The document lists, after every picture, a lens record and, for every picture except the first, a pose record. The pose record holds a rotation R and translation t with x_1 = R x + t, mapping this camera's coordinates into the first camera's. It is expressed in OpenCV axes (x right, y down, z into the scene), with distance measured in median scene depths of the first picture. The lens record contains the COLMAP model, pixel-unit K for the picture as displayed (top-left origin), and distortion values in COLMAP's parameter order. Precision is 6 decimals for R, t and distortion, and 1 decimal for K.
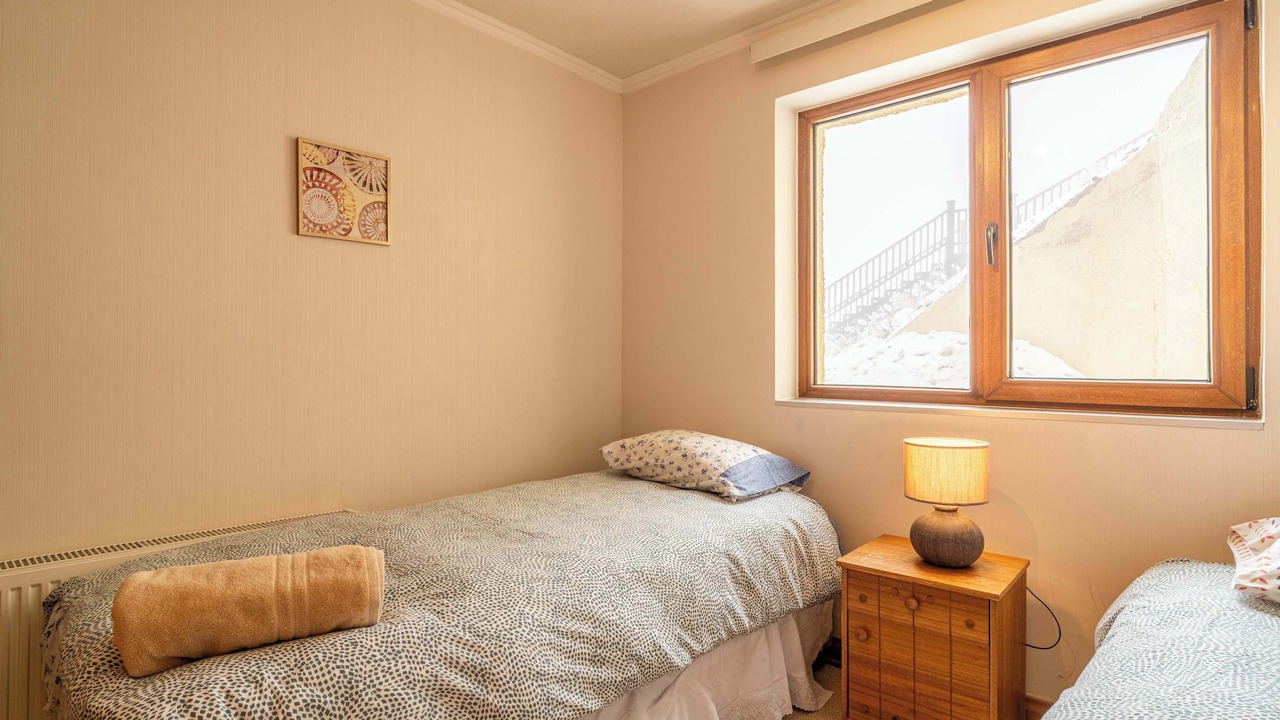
lens RADIAL K [[653.6, 0, 640.0], [0, 653.6, 360.0], [0, 0, 1]] dist [-0.000226, -0.000215]
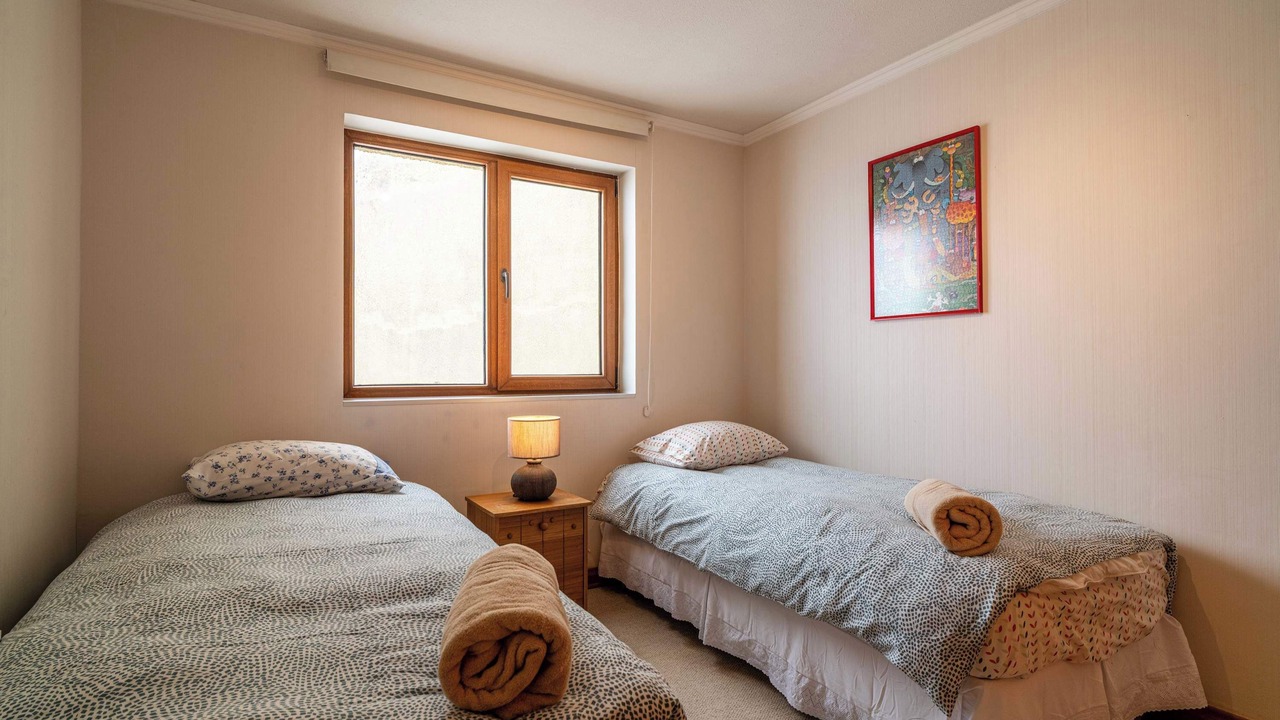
lens RADIAL K [[653.6, 0, 640.0], [0, 653.6, 360.0], [0, 0, 1]] dist [-0.000226, -0.000215]
pose [[0.286770, 0.006512, 0.957977, -0.811664], [-0.004048, 0.999976, -0.005585, -0.000270], [-0.957991, -0.002277, 0.286790, 0.305739]]
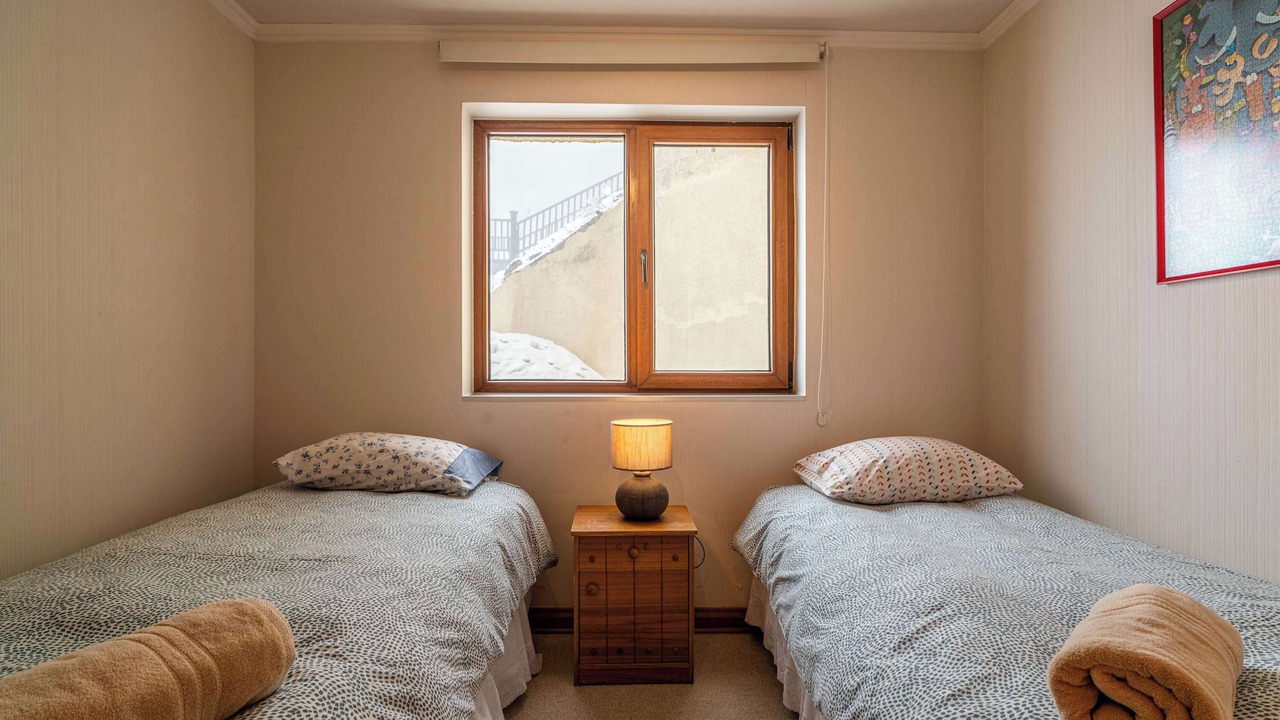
lens RADIAL K [[656.8, 0, 639.8], [0, 656.8, 358.7], [0, 0, 1]] dist [-0.002509, 0.000601]
pose [[0.731115, -0.001118, 0.682253, -0.363697], [-0.001694, 0.999993, 0.003453, -0.001386], [-0.682252, -0.003681, 0.731108, 0.066412]]
